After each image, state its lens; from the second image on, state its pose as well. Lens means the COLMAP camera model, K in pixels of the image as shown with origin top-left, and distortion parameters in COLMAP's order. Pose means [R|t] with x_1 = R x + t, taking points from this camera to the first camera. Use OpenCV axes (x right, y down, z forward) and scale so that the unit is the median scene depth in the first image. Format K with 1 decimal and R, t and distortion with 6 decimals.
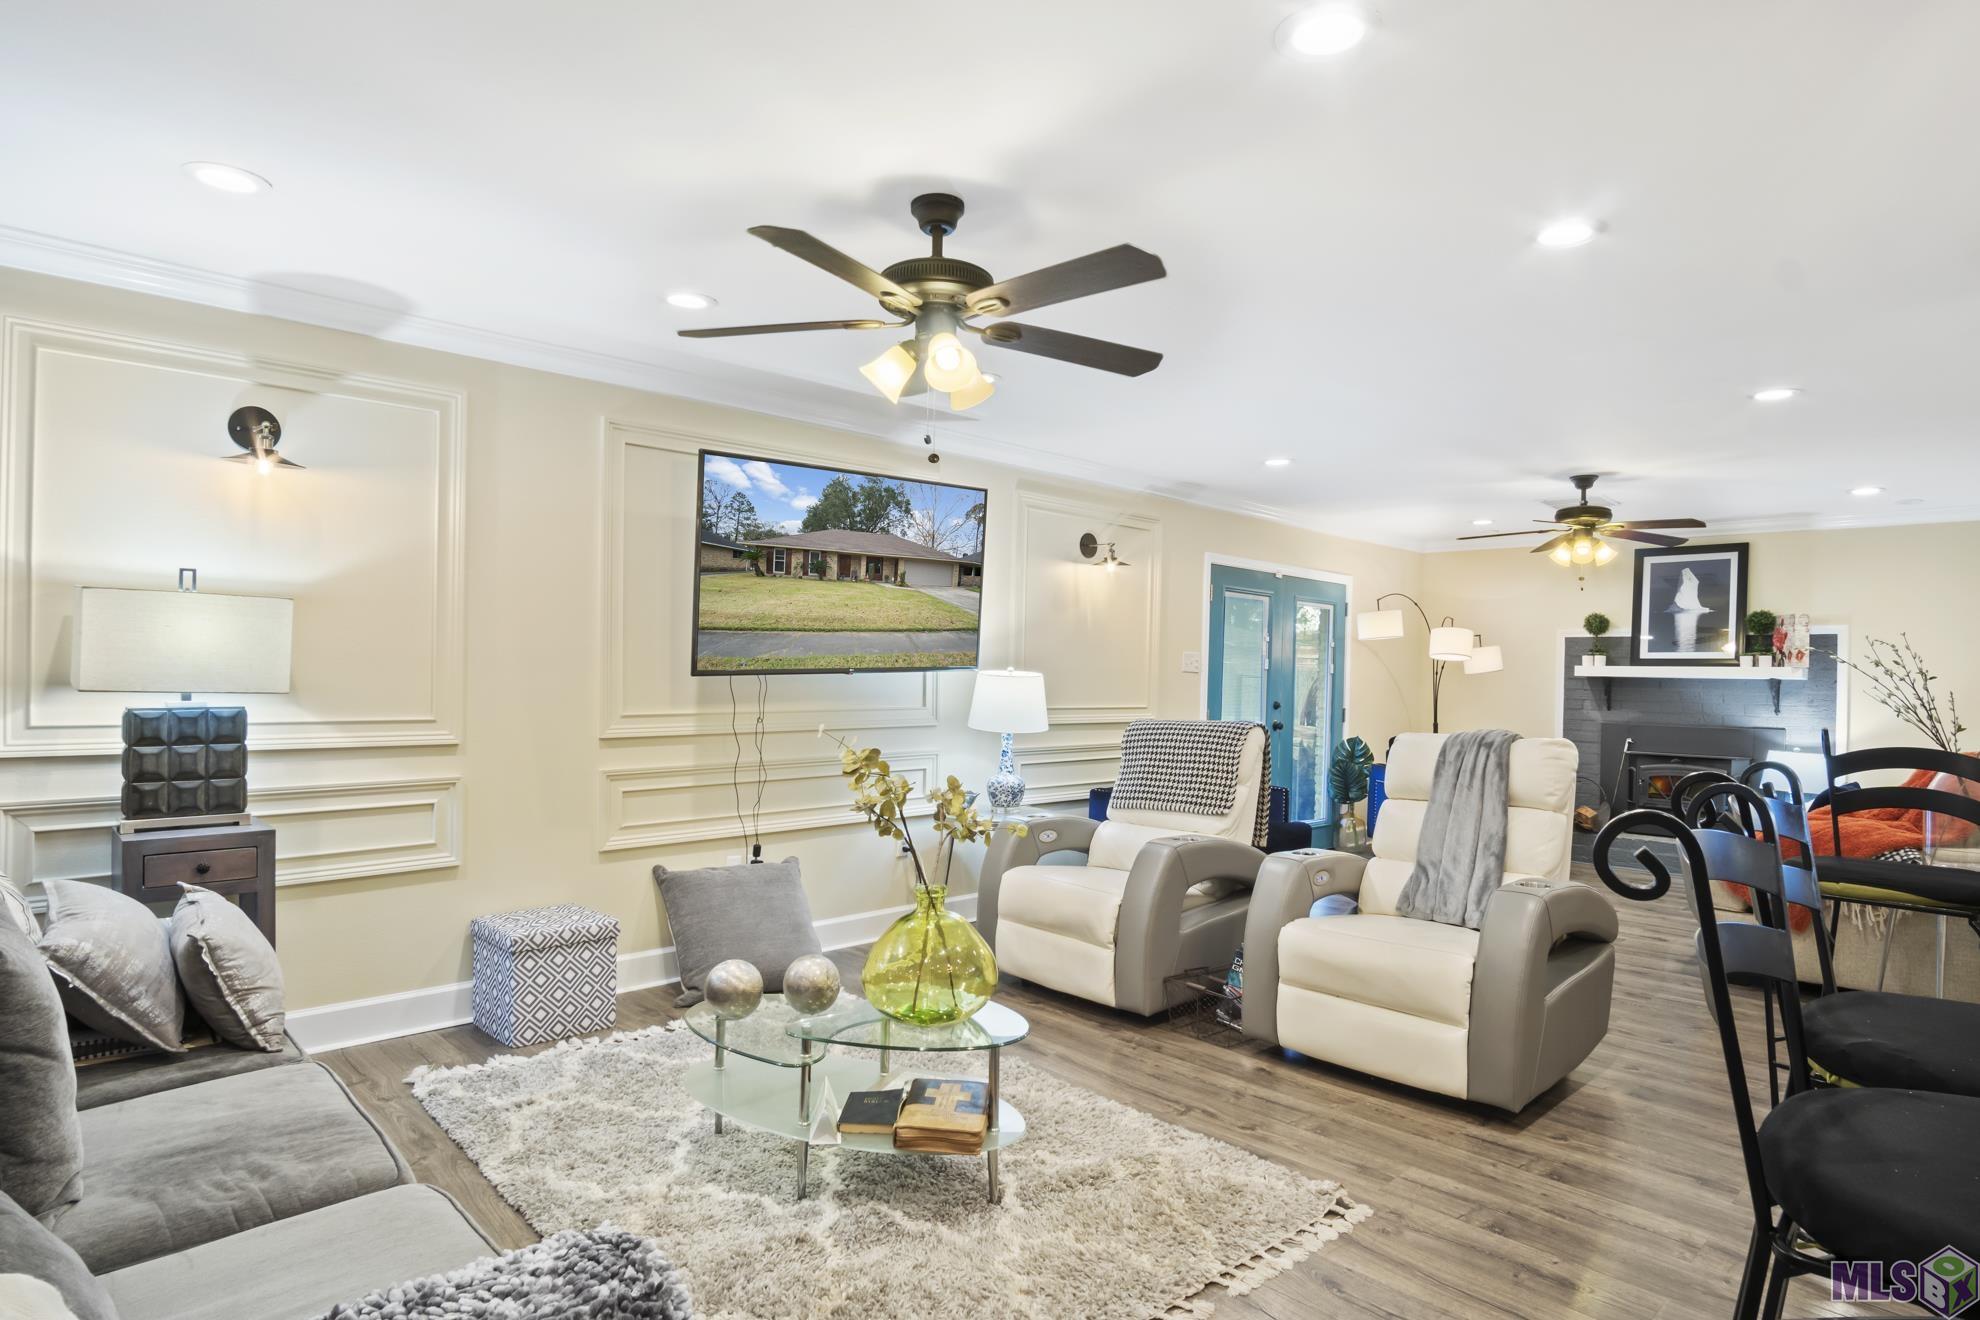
lens RADIAL K [[1072.9, 0, 995.7], [0, 1072.9, 663.4], [0, 0, 1]] dist [-0.030654, 0.008421]
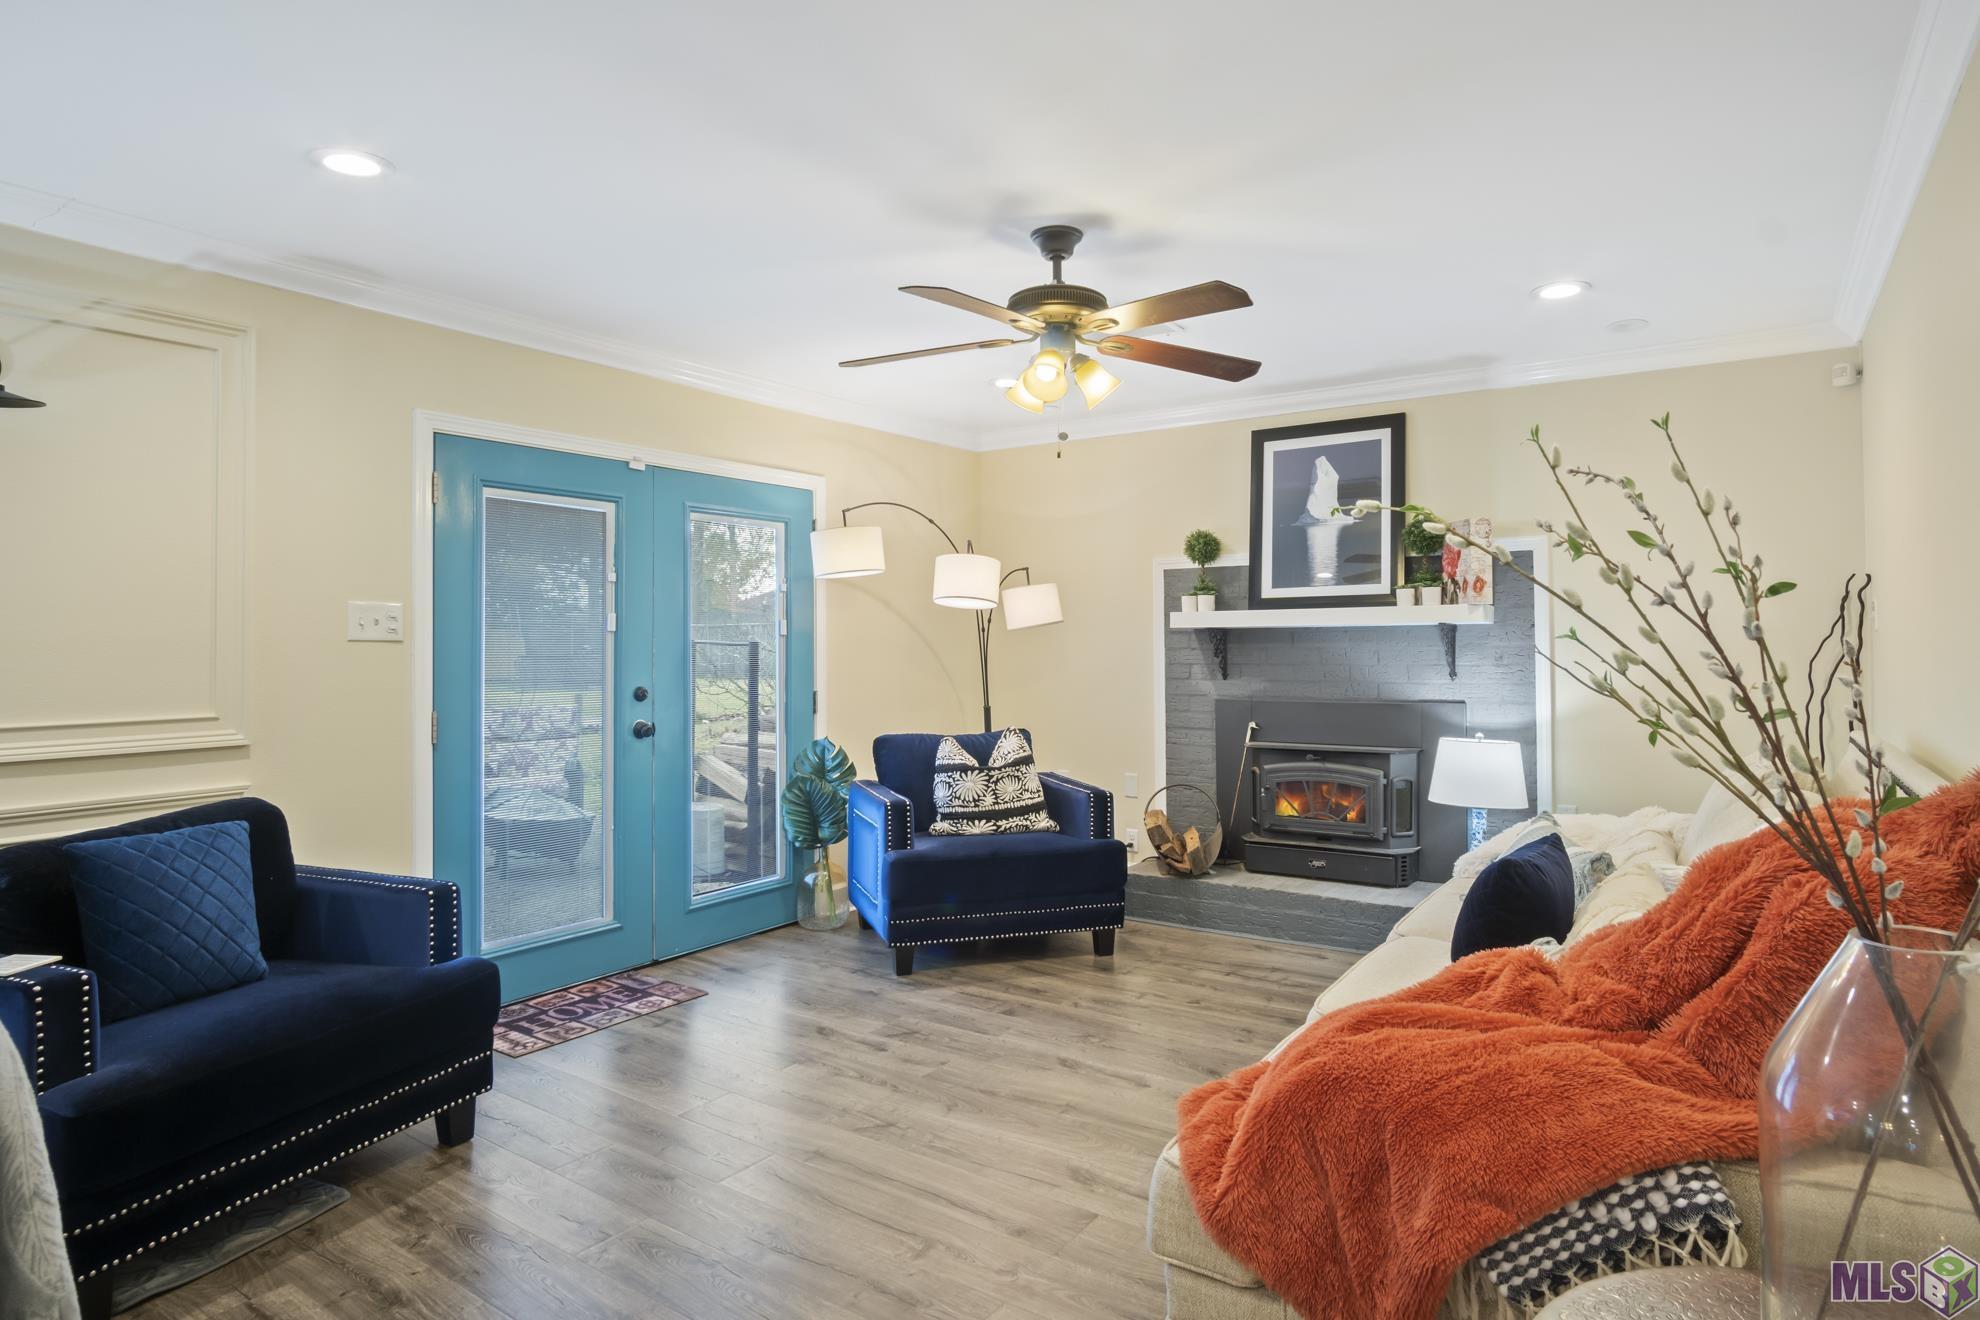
lens RADIAL K [[1072.9, 0, 997.3], [0, 1072.9, 618.4], [0, 0, 1]] dist [-0.030654, 0.008421]
pose [[0.982464, -0.025672, 0.184677, 0.340953], [0.027732, 0.999579, -0.008581, 0.009090], [-0.184379, 0.013552, 0.982762, 0.405312]]
